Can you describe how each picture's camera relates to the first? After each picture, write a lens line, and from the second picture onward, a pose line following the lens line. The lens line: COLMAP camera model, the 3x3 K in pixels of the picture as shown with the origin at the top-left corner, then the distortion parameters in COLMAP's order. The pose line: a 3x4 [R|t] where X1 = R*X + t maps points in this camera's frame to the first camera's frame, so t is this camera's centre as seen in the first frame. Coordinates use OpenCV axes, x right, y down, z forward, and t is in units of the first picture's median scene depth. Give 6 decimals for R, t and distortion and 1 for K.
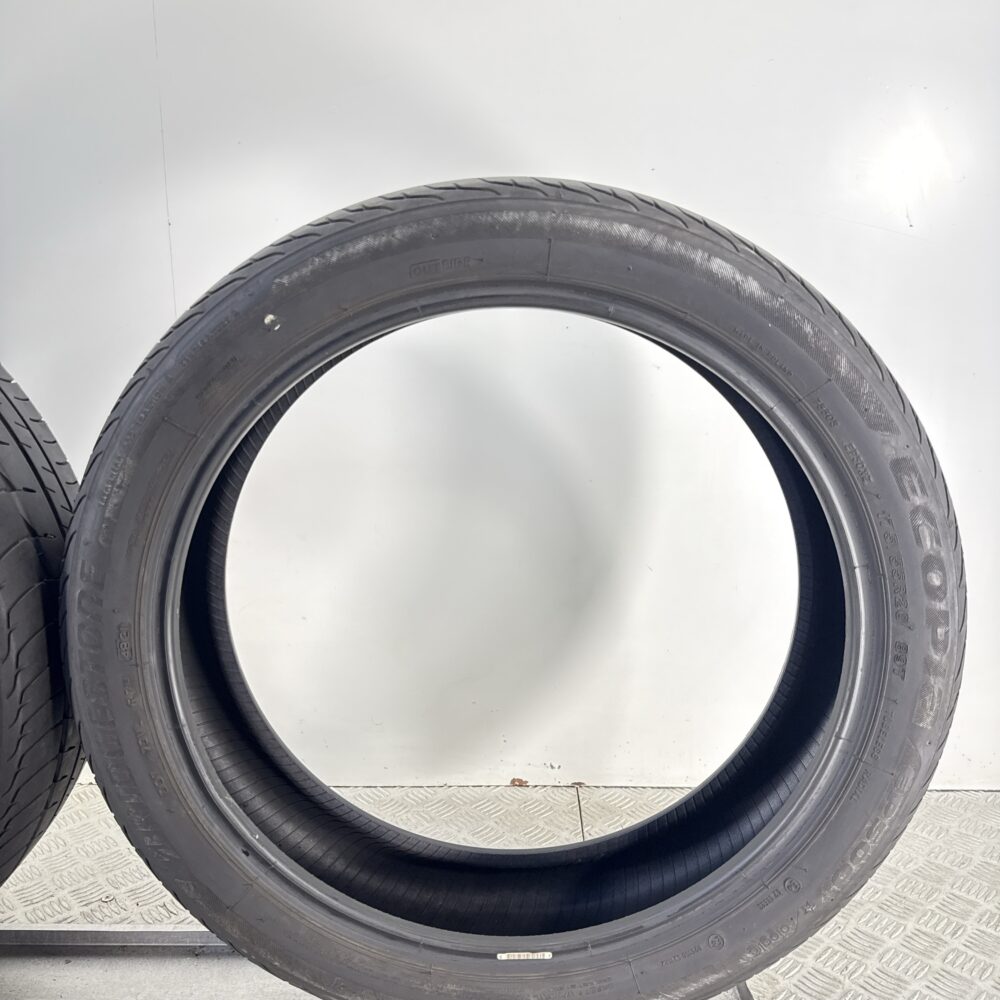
lens RADIAL K [[928.1, 0, 500.0], [0, 928.1, 500.0], [0, 0, 1]] dist [0.113509, -0.271171]
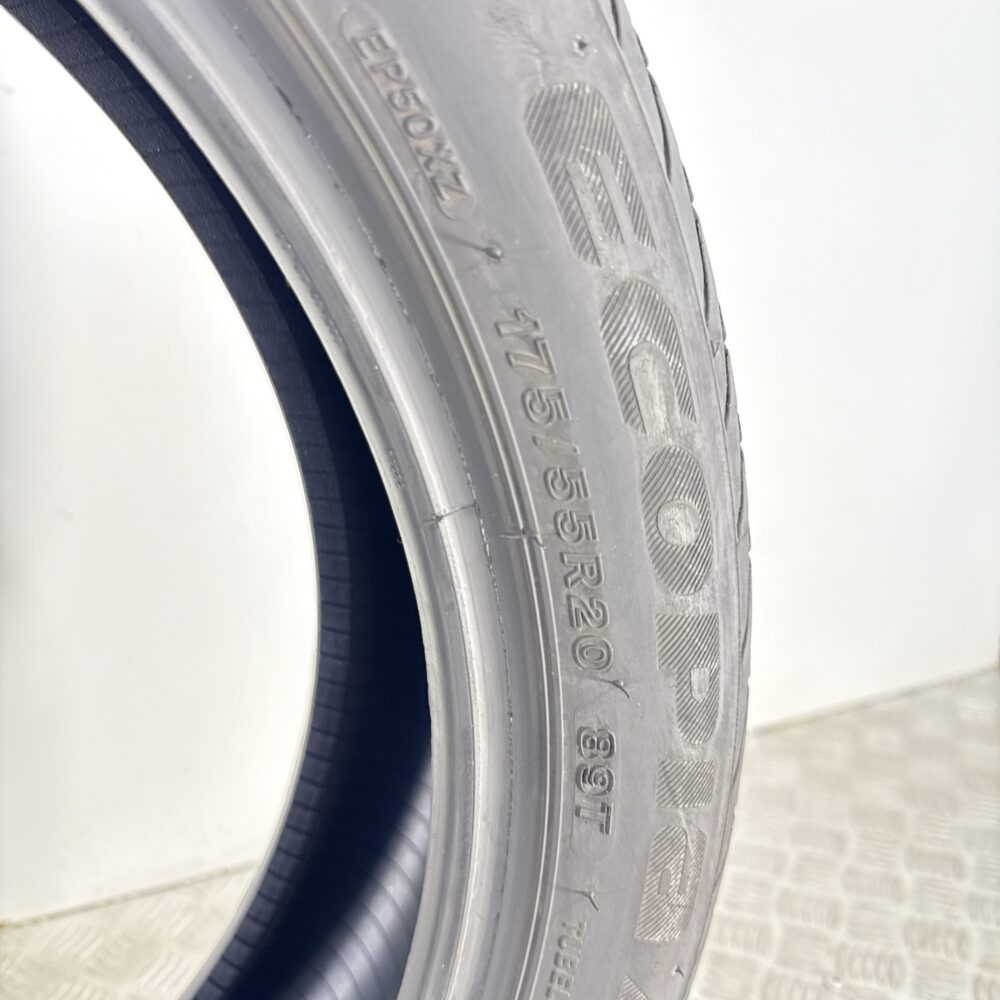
lens RADIAL K [[928.1, 0, 500.0], [0, 928.1, 500.0], [0, 0, 1]] dist [0.113509, -0.271171]
pose [[0.902478, -0.132181, 0.409954, 0.283059], [0.086569, 0.987991, 0.127983, 0.031142], [-0.421948, -0.080013, 0.903082, 0.745179]]
